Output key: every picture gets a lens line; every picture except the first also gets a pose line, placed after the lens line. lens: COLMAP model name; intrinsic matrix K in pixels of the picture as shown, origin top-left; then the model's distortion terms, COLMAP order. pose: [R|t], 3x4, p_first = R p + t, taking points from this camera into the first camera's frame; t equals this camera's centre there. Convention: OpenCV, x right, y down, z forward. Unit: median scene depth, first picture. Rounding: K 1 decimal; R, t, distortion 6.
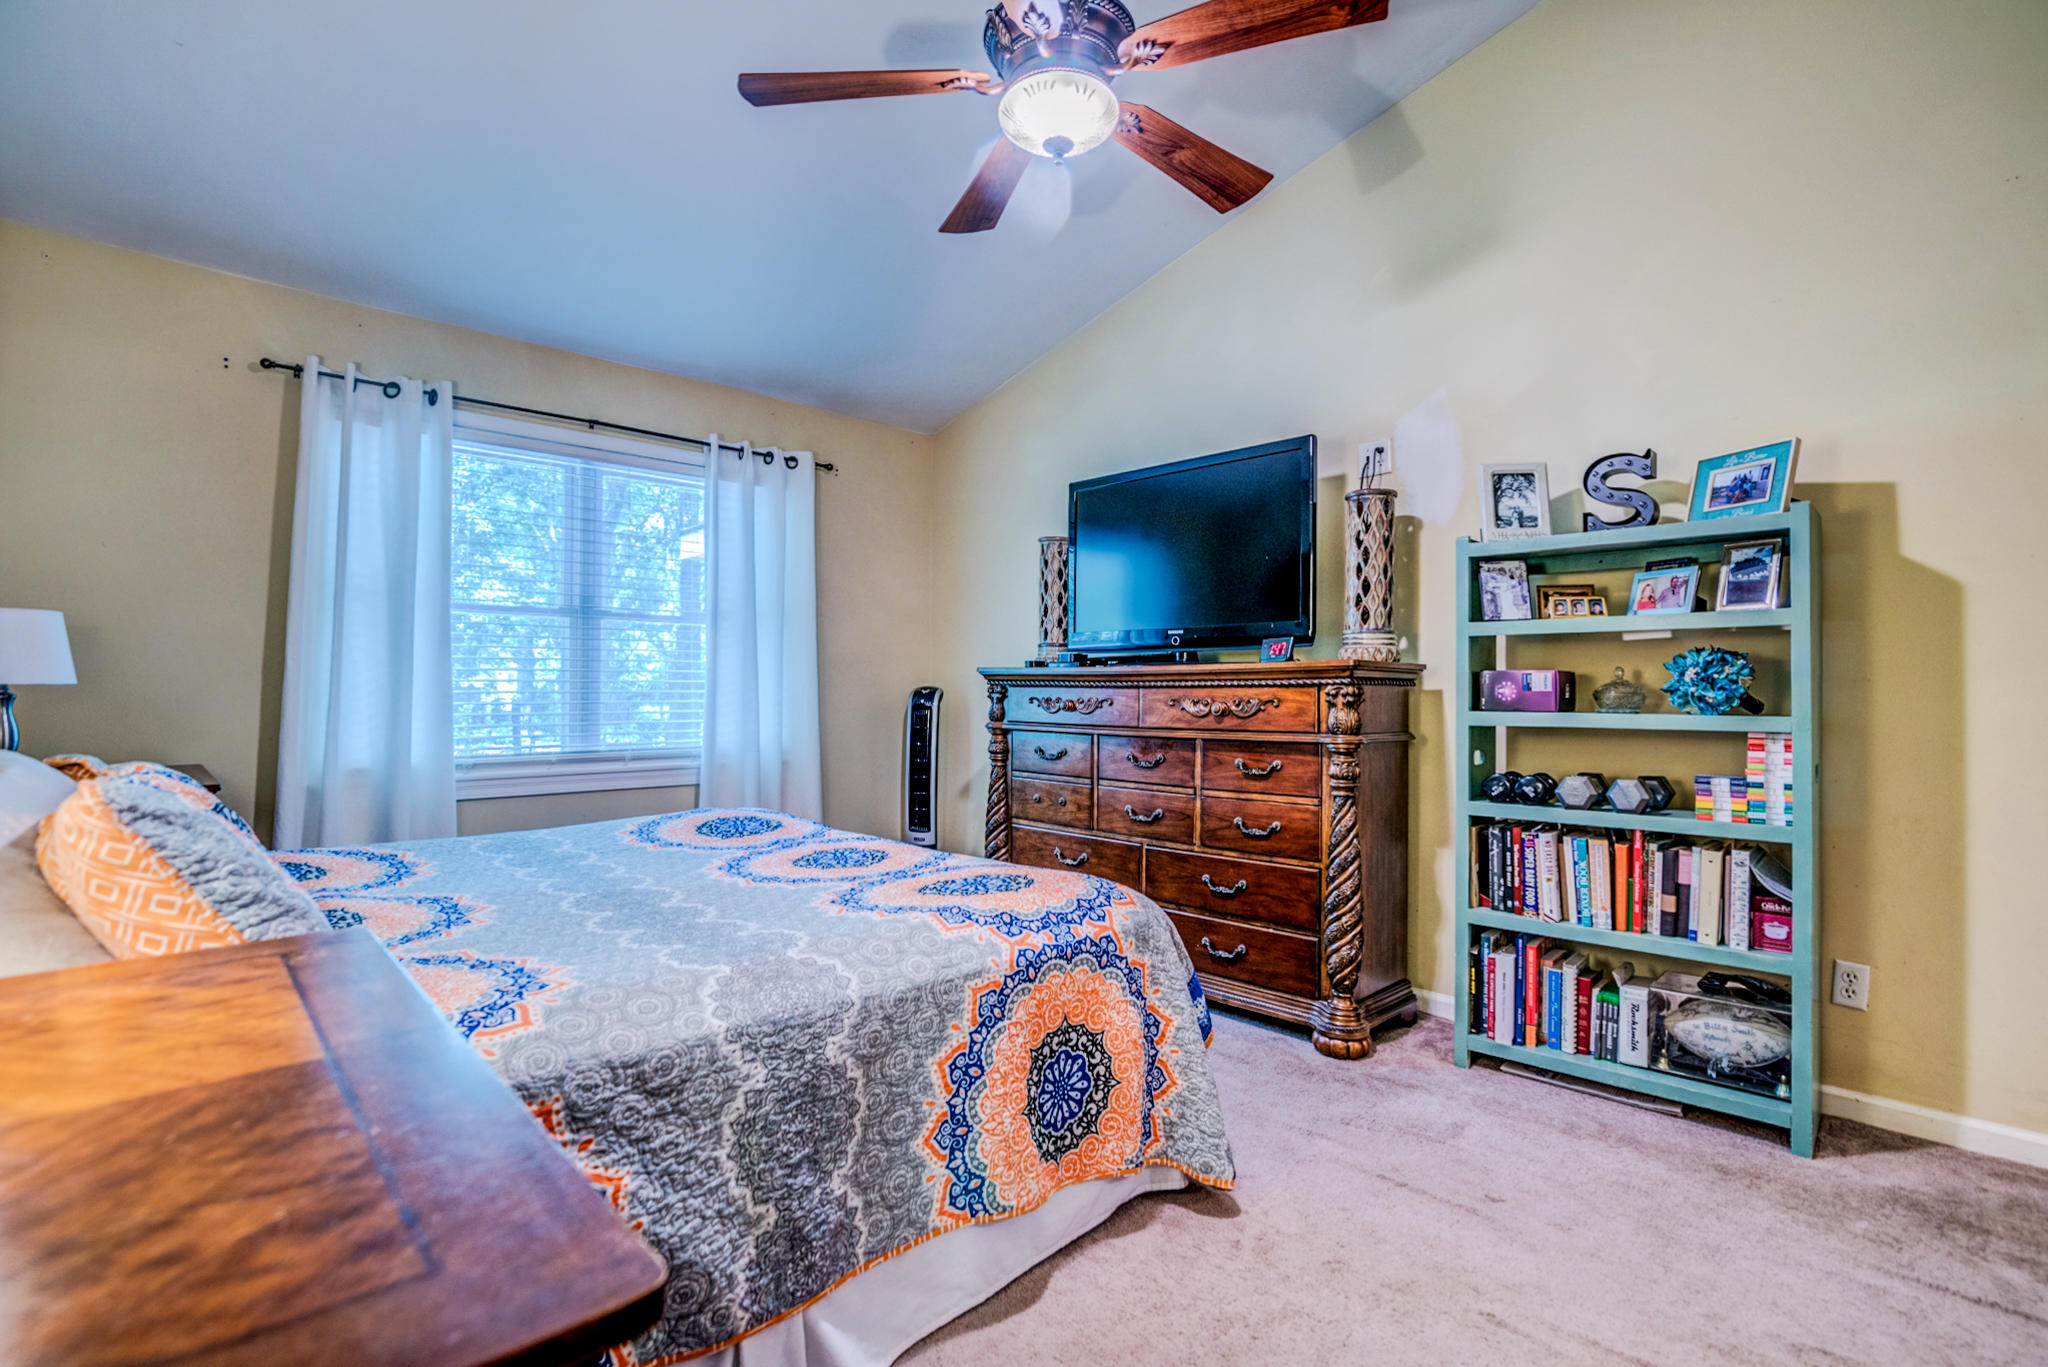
lens RADIAL K [[936.0, 0, 1027.0], [0, 936.0, 682.3], [0, 0, 1]] dist [-0.005683, -0.000018]
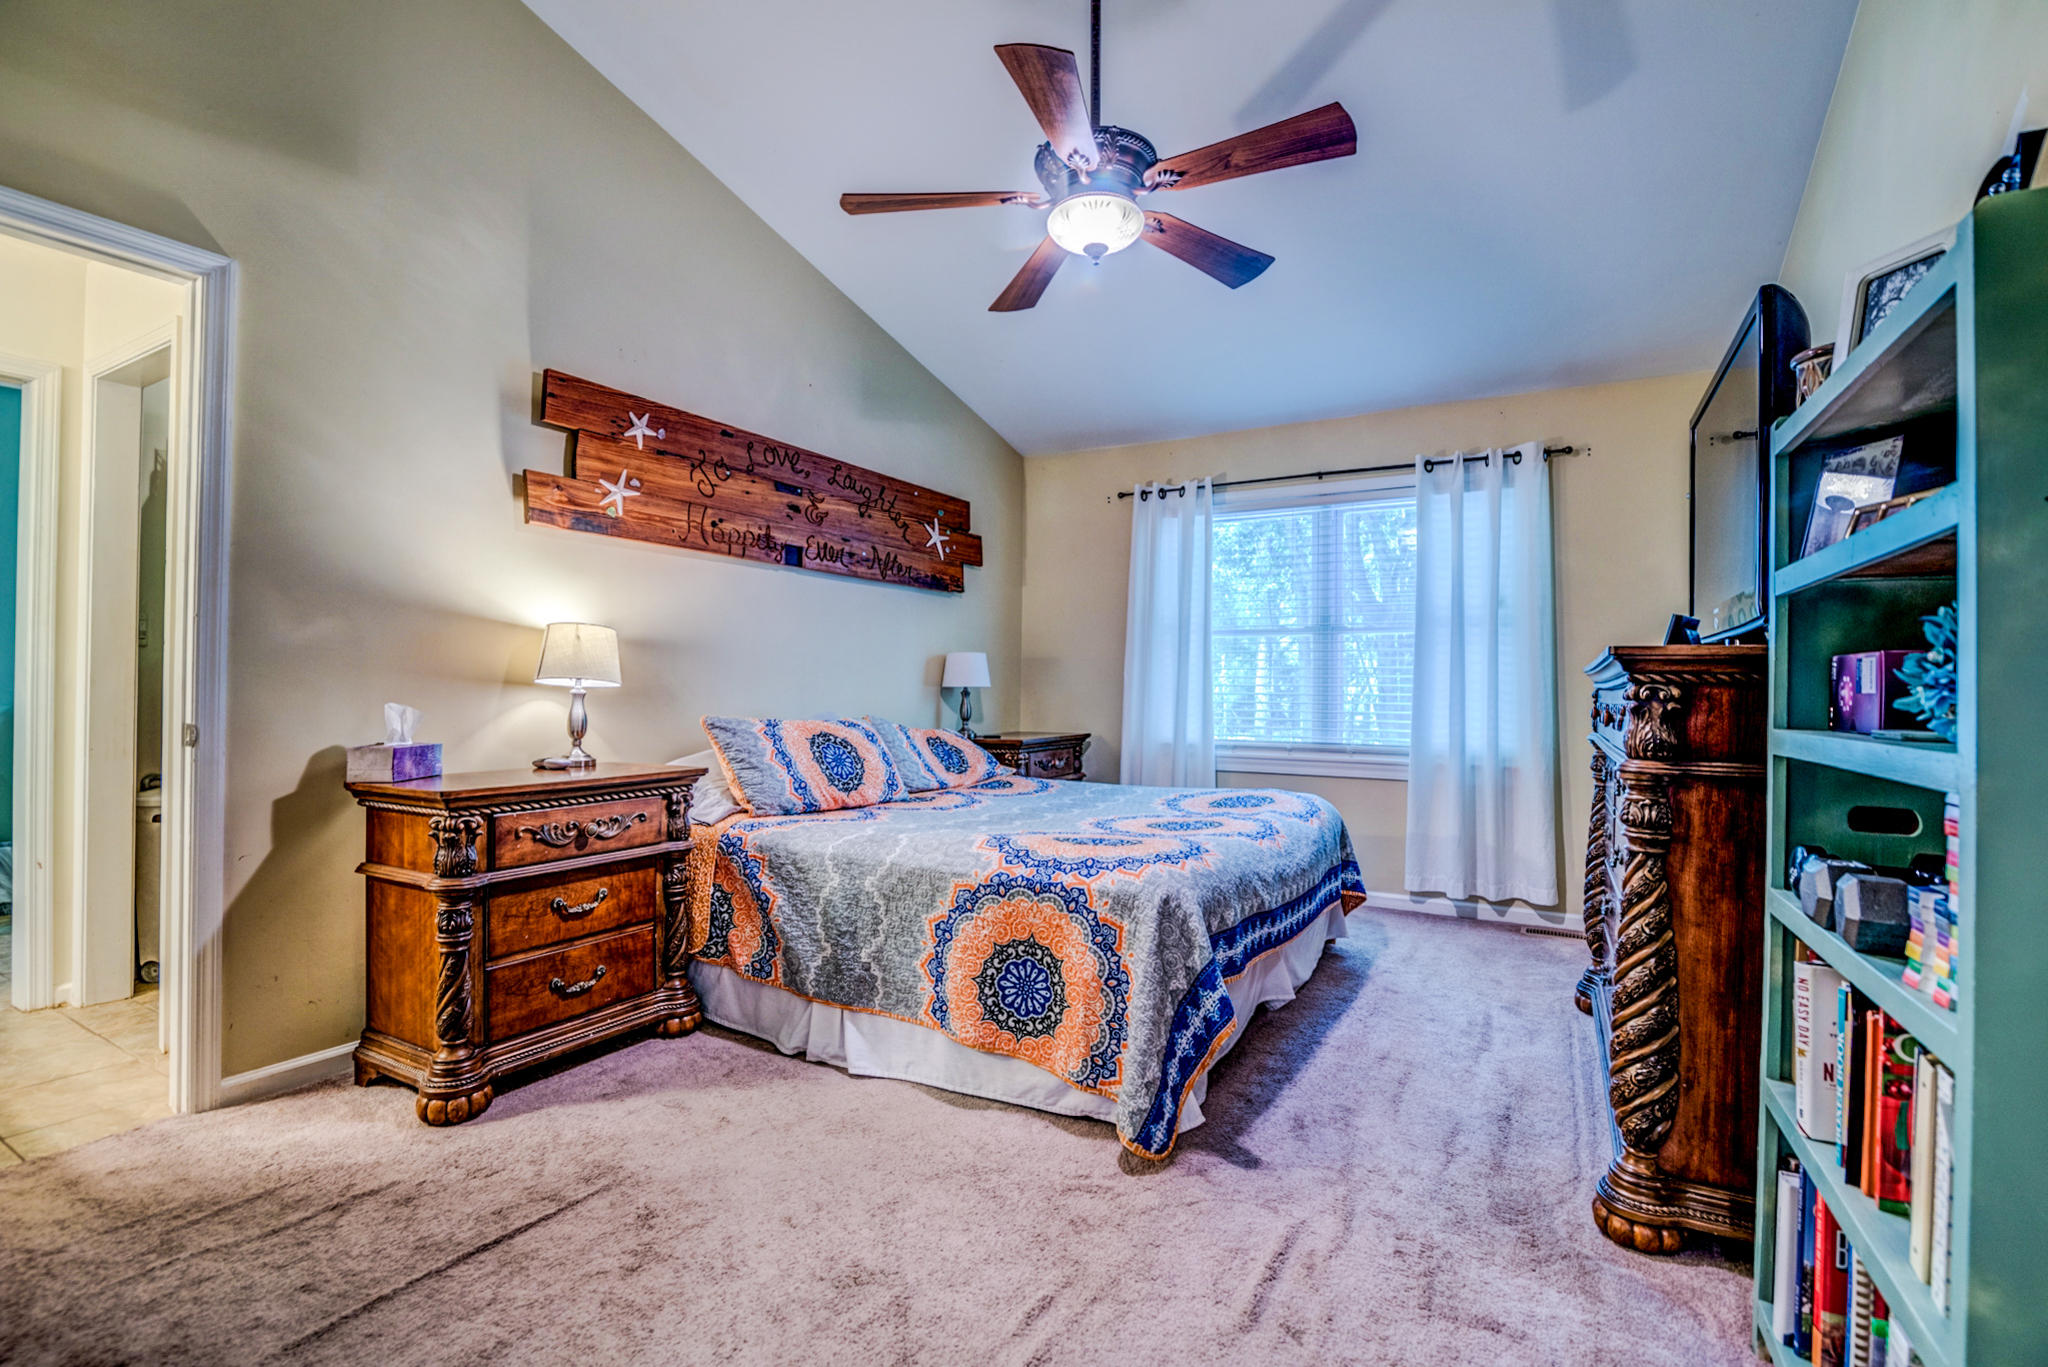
lens RADIAL K [[936.0, 0, 1022.6], [0, 936.0, 688.5], [0, 0, 1]] dist [-0.005683, -0.000018]
pose [[0.298991, -0.000537, -0.954256, 1.295013], [-0.003670, 0.999992, -0.001712, 0.012711], [0.954249, 0.004014, 0.298987, 0.591069]]
